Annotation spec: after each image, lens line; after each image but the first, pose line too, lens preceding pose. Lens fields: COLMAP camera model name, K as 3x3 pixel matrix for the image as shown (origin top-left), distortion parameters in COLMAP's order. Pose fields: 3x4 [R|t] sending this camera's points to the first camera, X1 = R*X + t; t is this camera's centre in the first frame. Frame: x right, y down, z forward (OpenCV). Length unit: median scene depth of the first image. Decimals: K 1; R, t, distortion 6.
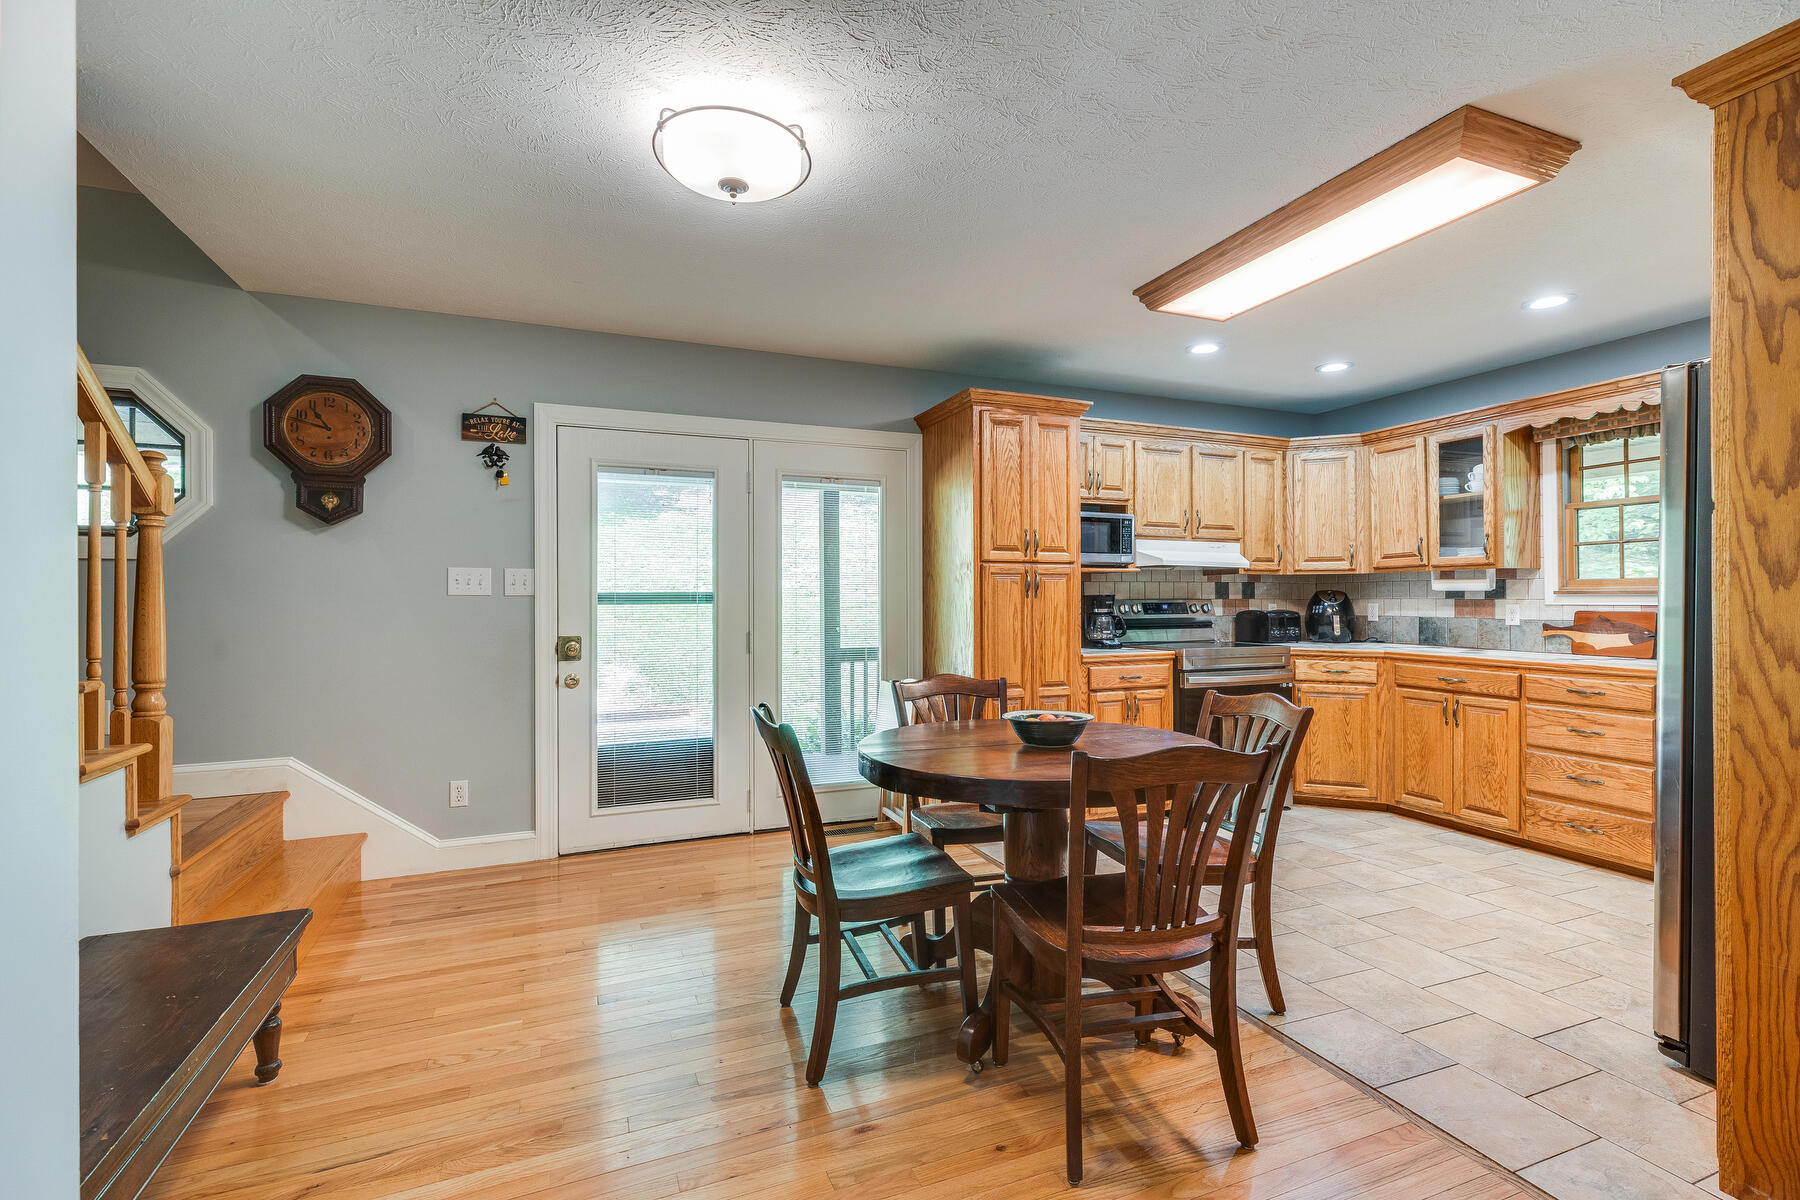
lens RADIAL K [[816.2, 0, 906.1], [0, 816.2, 605.7], [0, 0, 1]] dist [0.002589, 0.000188]
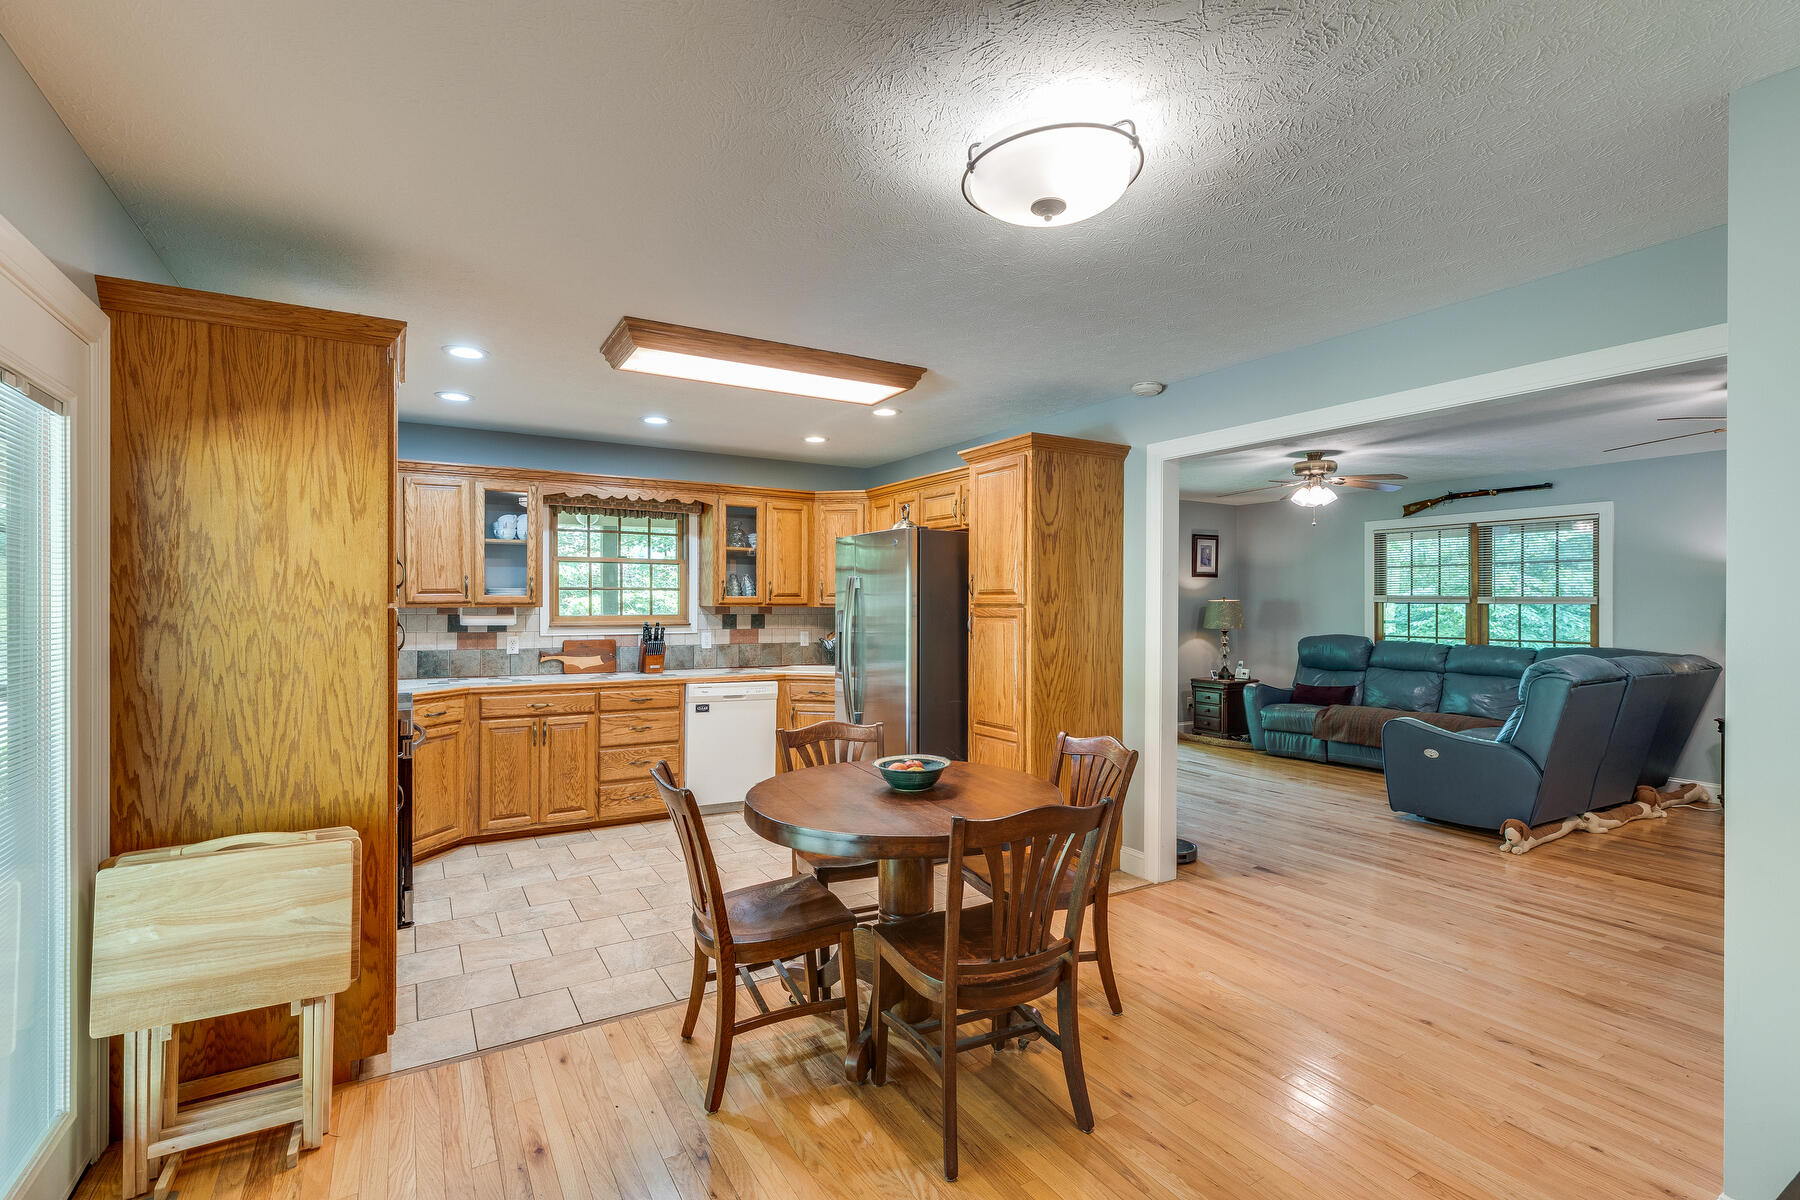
lens RADIAL K [[816.2, 0, 905.8], [0, 816.2, 596.4], [0, 0, 1]] dist [0.002589, 0.000188]
pose [[-0.165779, 0.009939, 0.986113, -0.551896], [0.002272, 0.999950, -0.009696, -0.050143], [-0.986160, 0.000633, -0.165793, 0.685872]]
